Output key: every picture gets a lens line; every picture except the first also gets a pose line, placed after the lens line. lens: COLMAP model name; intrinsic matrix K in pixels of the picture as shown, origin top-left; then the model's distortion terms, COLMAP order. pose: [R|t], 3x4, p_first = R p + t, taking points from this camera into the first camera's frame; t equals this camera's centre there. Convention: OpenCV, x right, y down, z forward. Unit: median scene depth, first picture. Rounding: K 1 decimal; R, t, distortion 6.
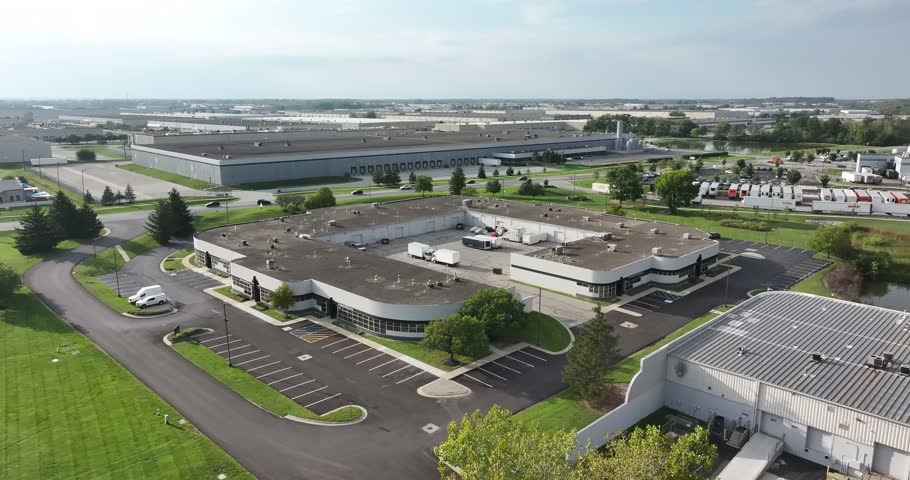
lens RADIAL K [[612.4, 0, 454.5], [0, 612.4, 234.4], [0, 0, 1]] dist [0.009490, -0.000649]
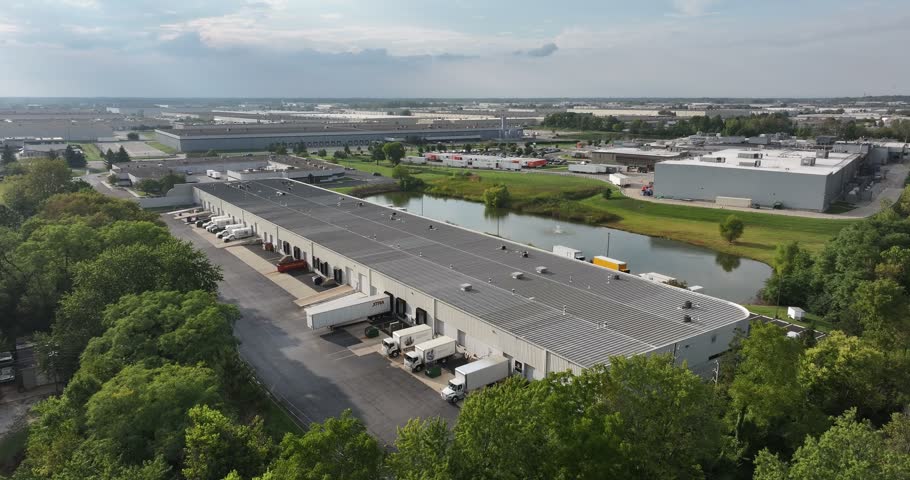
lens RADIAL K [[612.4, 0, 460.3], [0, 612.4, 242.7], [0, 0, 1]] dist [0.009490, -0.000649]
pose [[0.985665, 0.038839, -0.164185, 0.549382], [-0.036442, 0.999181, 0.017588, 0.093873], [0.164733, -0.011353, 0.986273, -0.450974]]
